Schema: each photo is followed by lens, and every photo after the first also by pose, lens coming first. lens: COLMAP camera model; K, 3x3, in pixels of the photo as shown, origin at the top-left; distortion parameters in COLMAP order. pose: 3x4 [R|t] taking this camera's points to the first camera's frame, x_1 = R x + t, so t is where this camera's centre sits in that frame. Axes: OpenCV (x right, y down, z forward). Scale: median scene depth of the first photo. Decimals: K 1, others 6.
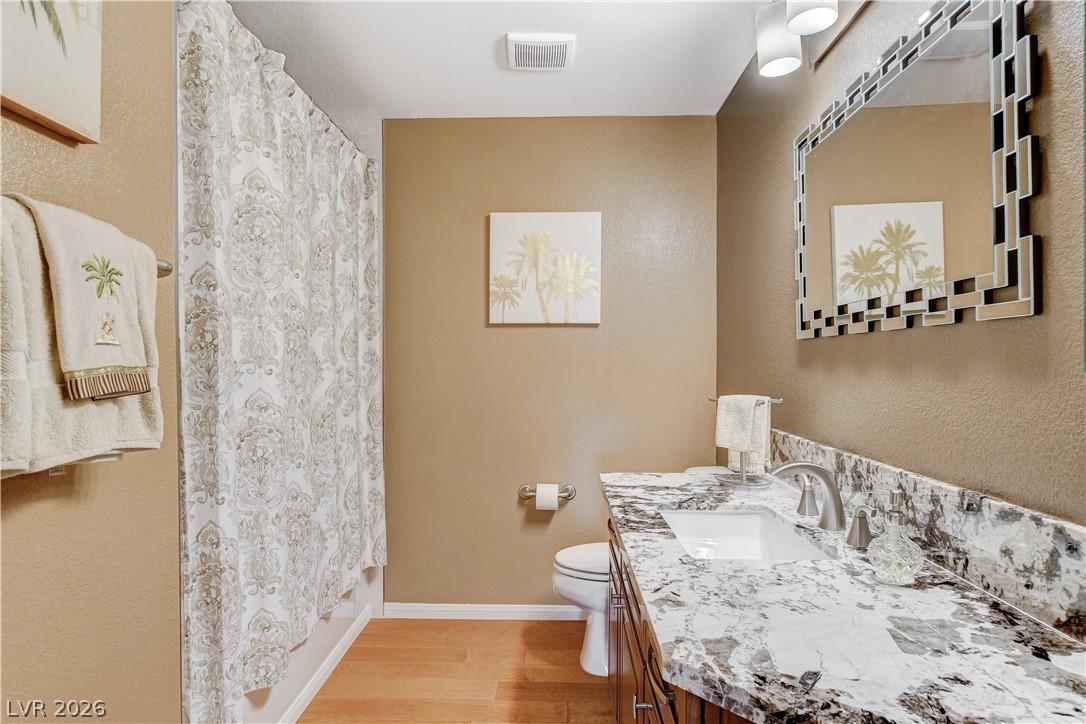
lens RADIAL K [[571.7, 0, 546.2], [0, 571.7, 366.5], [0, 0, 1]] dist [-0.003121, -0.000194]
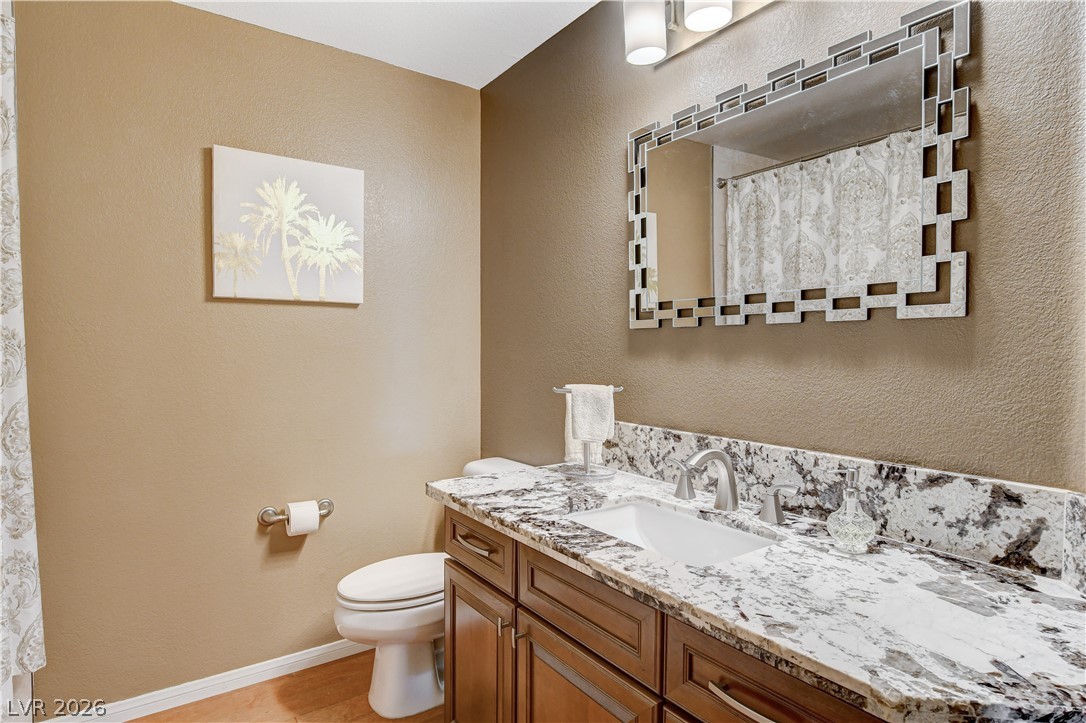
lens RADIAL K [[575.0, 0, 542.8], [0, 575.0, 366.9], [0, 0, 1]] dist [-0.010246, -0.000459]
pose [[0.813483, -0.017487, 0.581326, -0.540949], [0.001950, 0.999624, 0.027341, -0.014145], [-0.581586, -0.021107, 0.813211, 0.458542]]
